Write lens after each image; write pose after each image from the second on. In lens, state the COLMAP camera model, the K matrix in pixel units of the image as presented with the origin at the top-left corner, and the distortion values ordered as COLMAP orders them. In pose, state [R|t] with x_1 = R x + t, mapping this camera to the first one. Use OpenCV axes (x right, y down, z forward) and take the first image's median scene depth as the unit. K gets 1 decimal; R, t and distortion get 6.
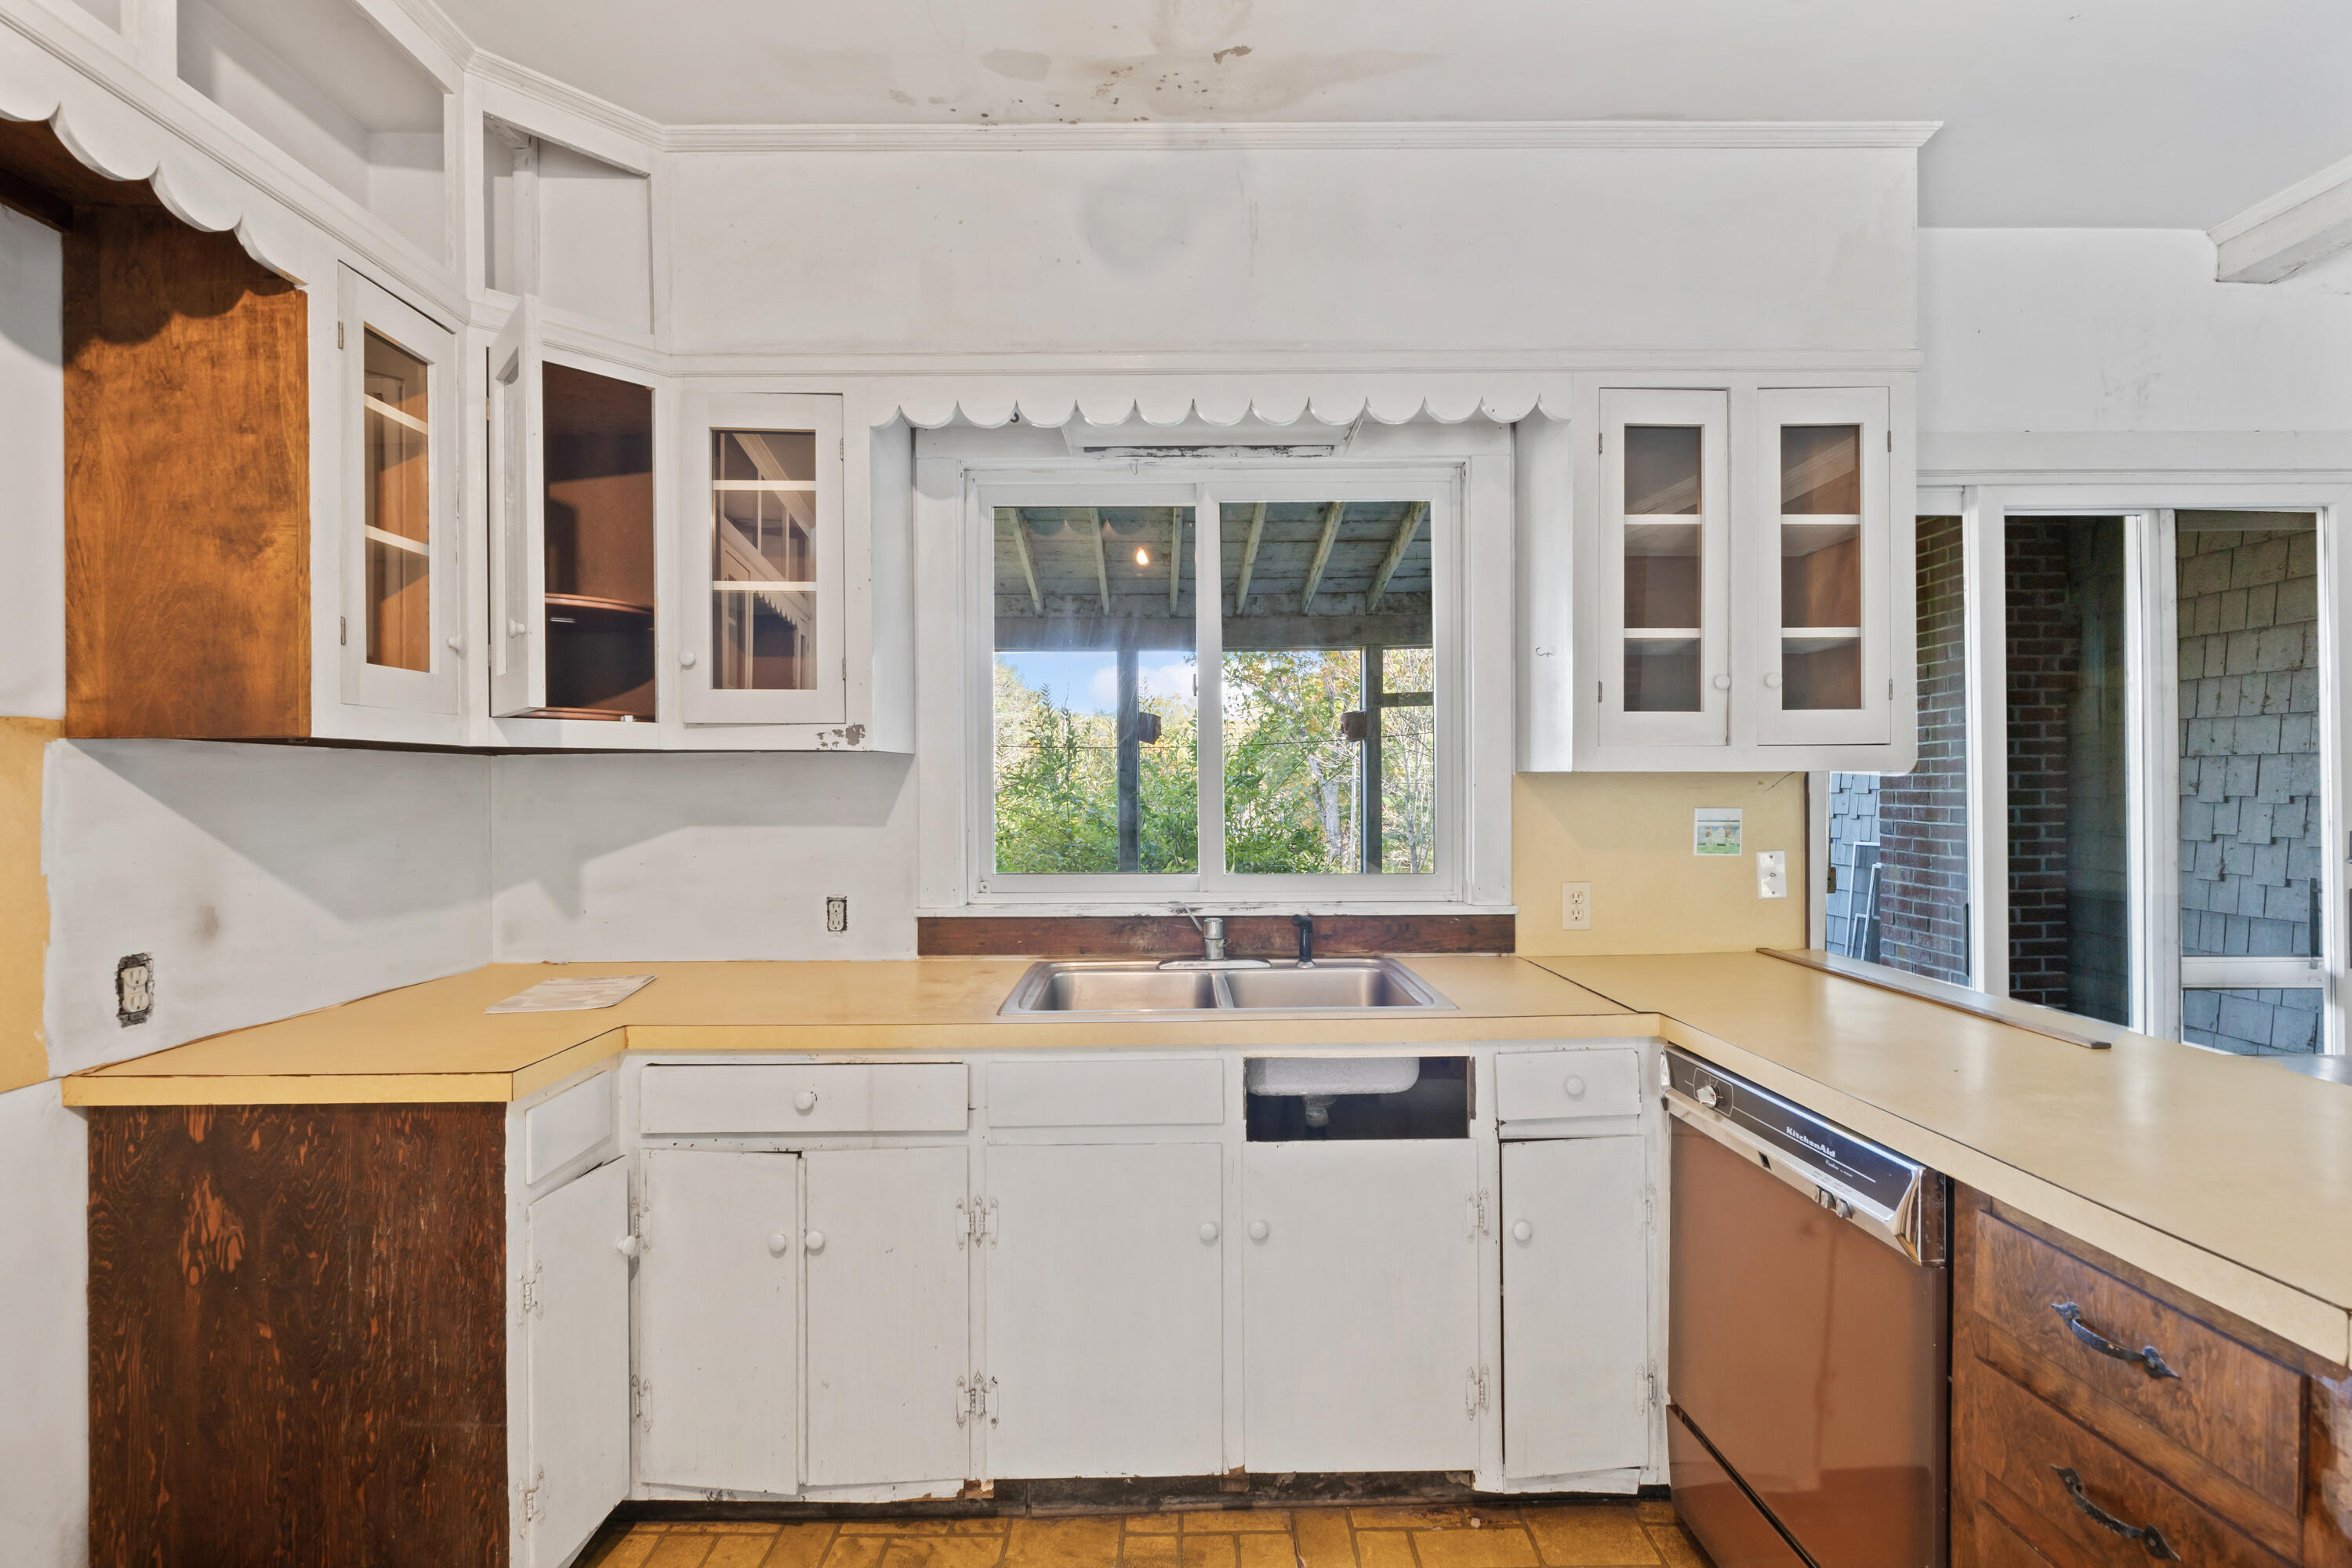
lens RADIAL K [[1043.7, 0, 1180.2], [0, 1043.7, 784.5], [0, 0, 1]] dist [-0.009263, 0.000703]
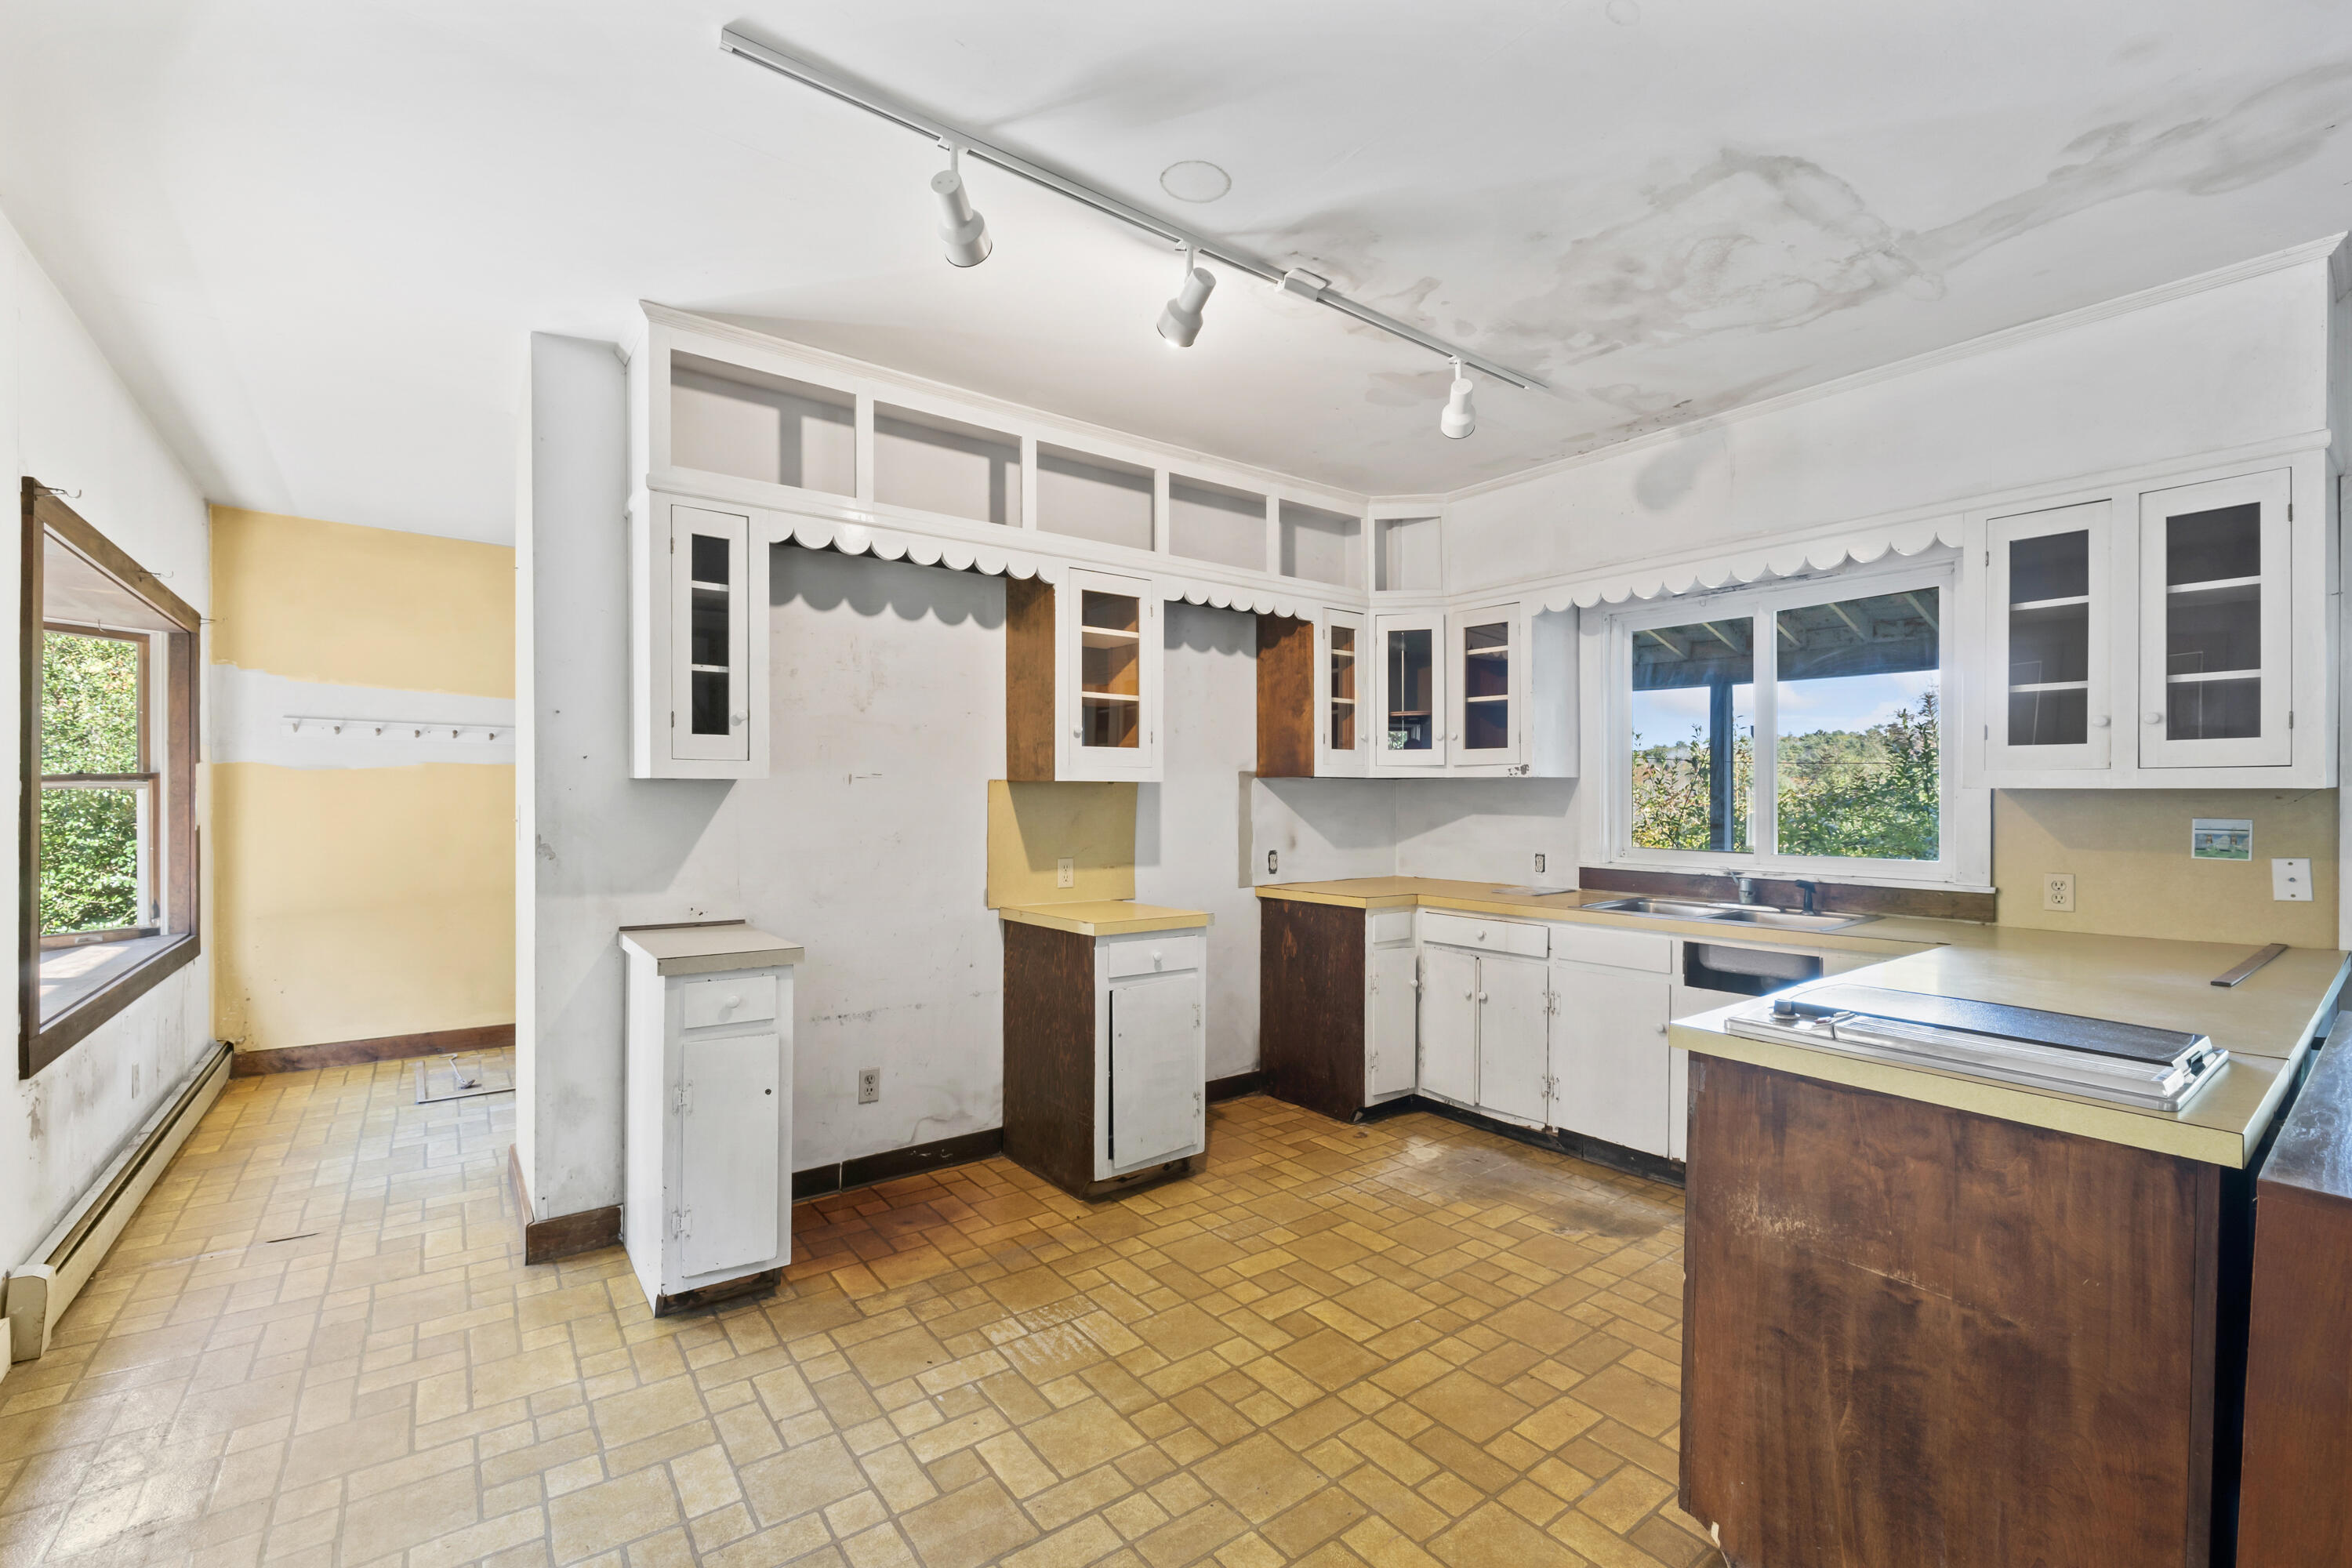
lens RADIAL K [[1004.5, 0, 1173.0], [0, 1004.5, 796.8], [0, 0, 1]] dist [-0.006955, 0.000779]
pose [[0.604098, 0.008447, -0.796865, 0.969317], [-0.005074, 0.999964, 0.006754, -0.004765], [0.796894, -0.000036, 0.604120, -0.845513]]
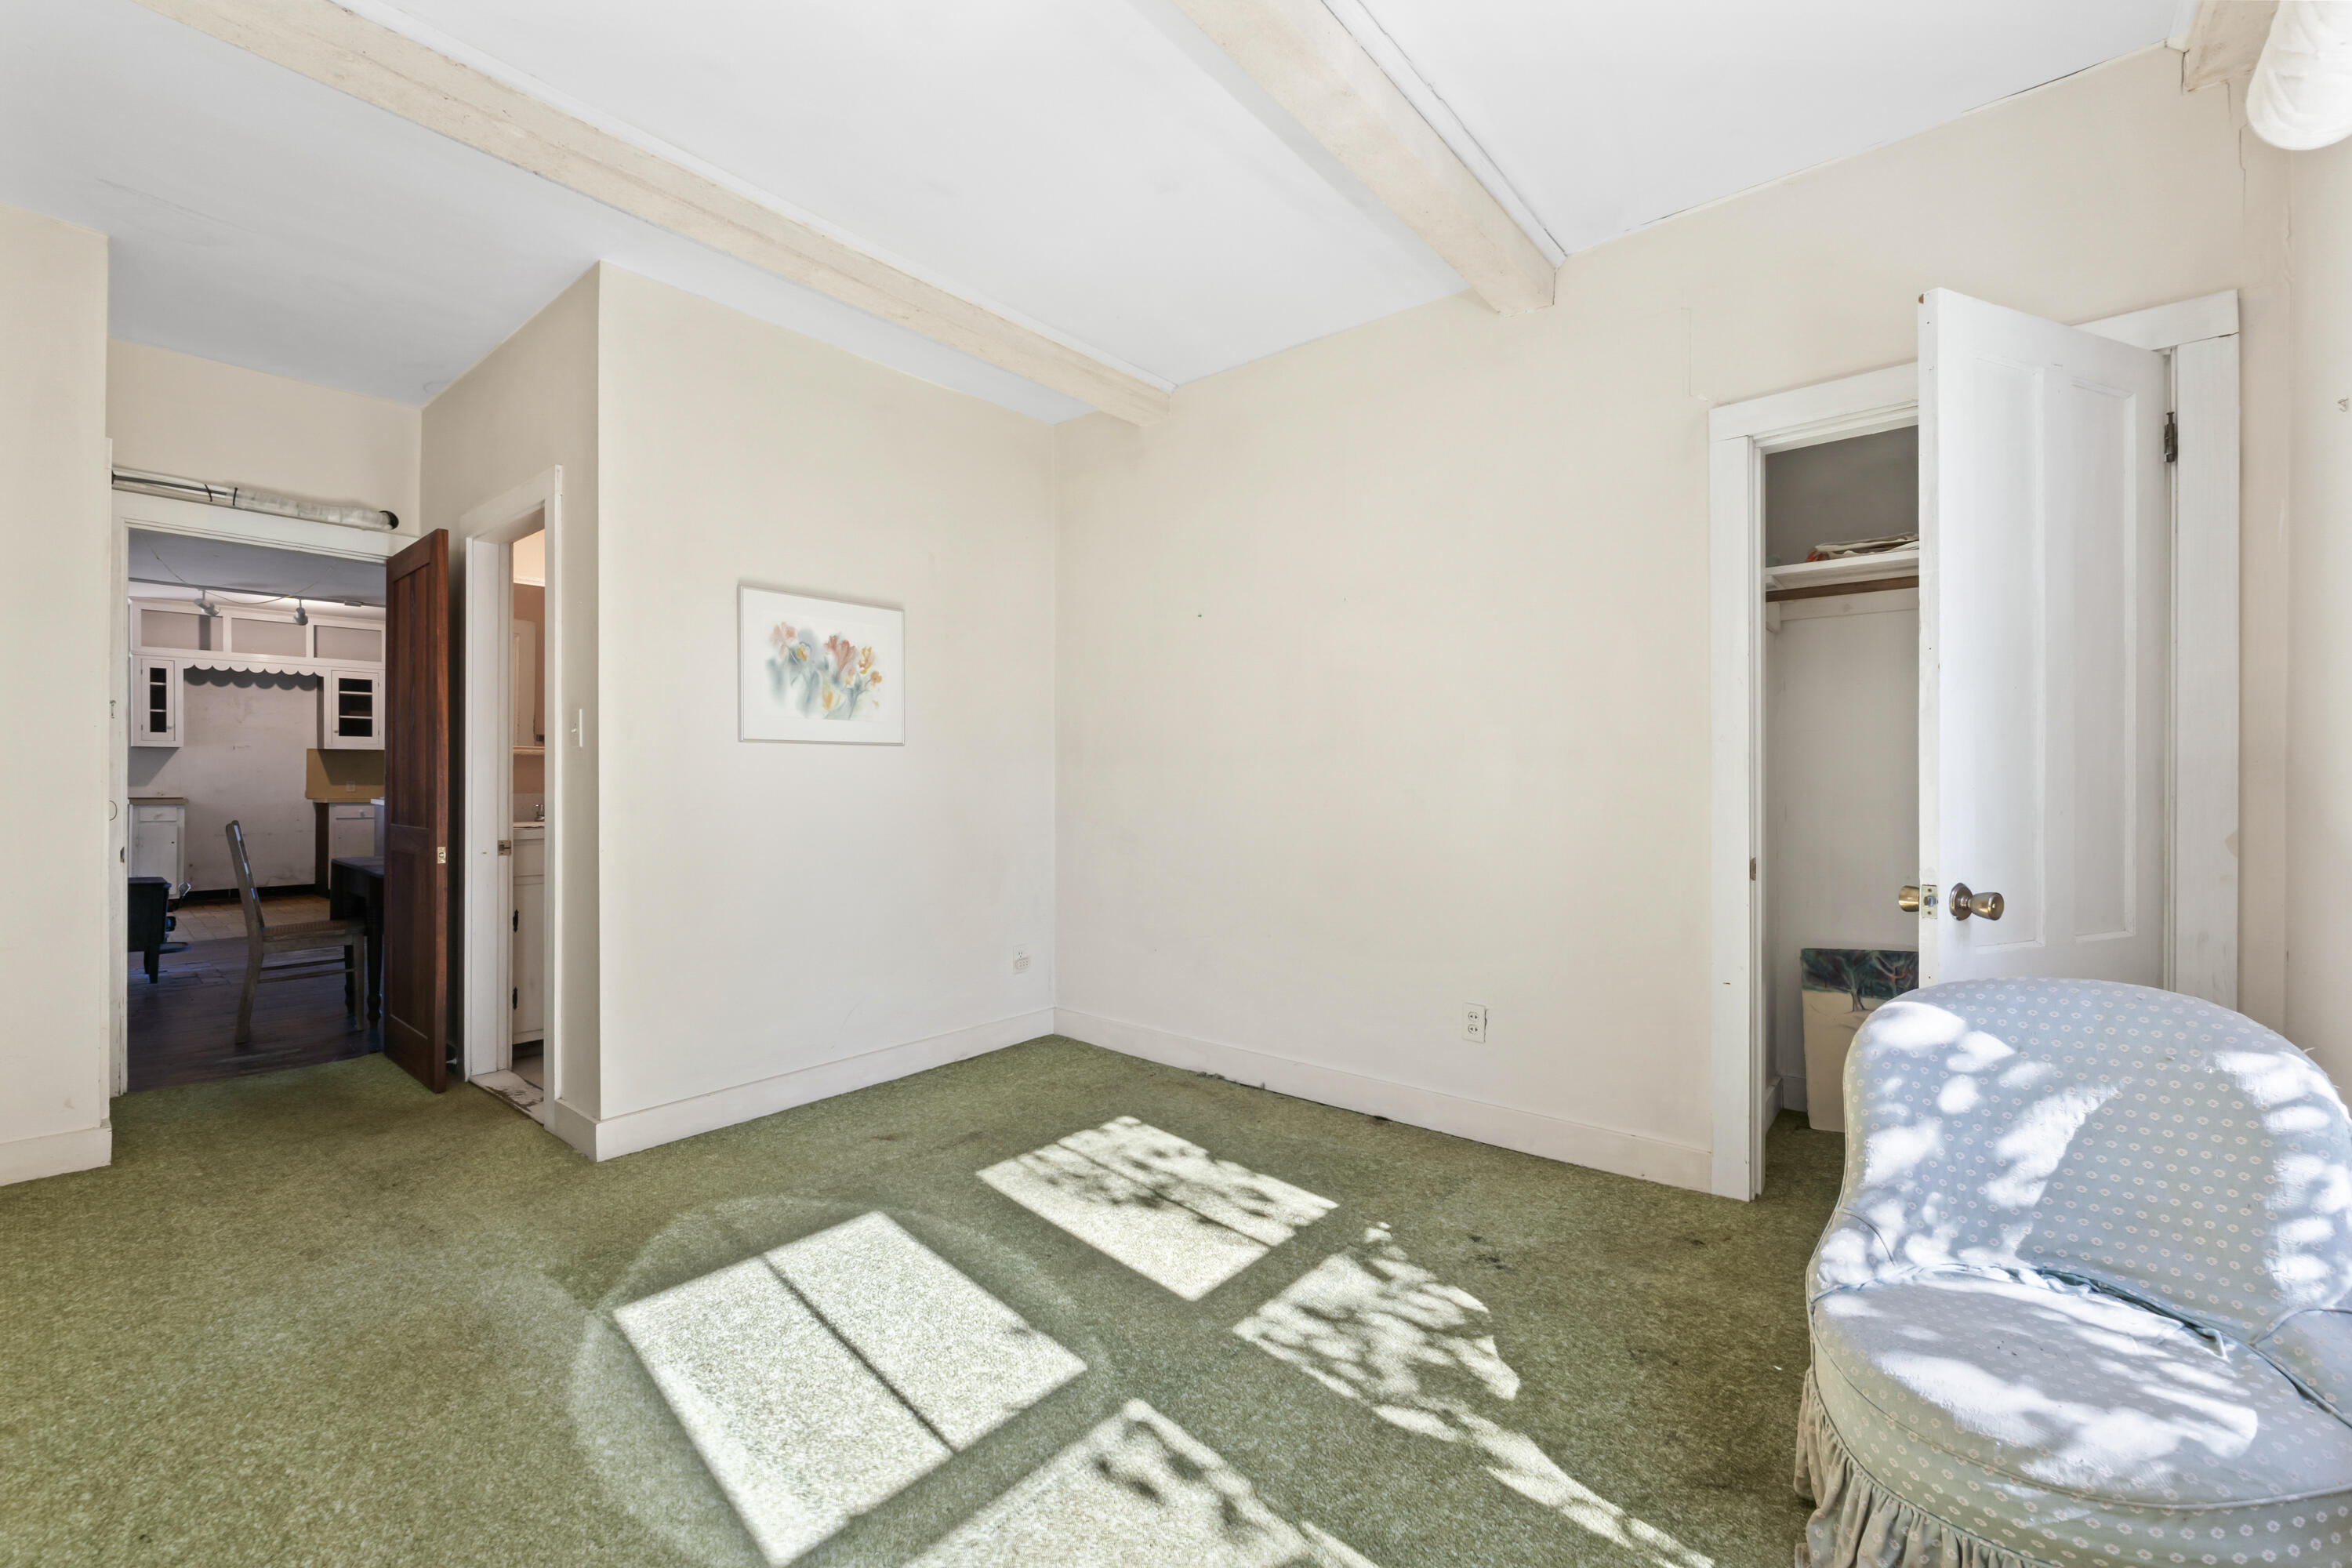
lens RADIAL K [[1004.5, 0, 1163.8], [0, 1004.5, 772.8], [0, 0, 1]] dist [-0.006955, 0.000779]
pose [[0.747338, 0.000670, -0.664444, 5.998623], [-0.002383, 0.999996, -0.001671, 0.102404], [0.664440, 0.002832, 0.747337, -0.845097]]
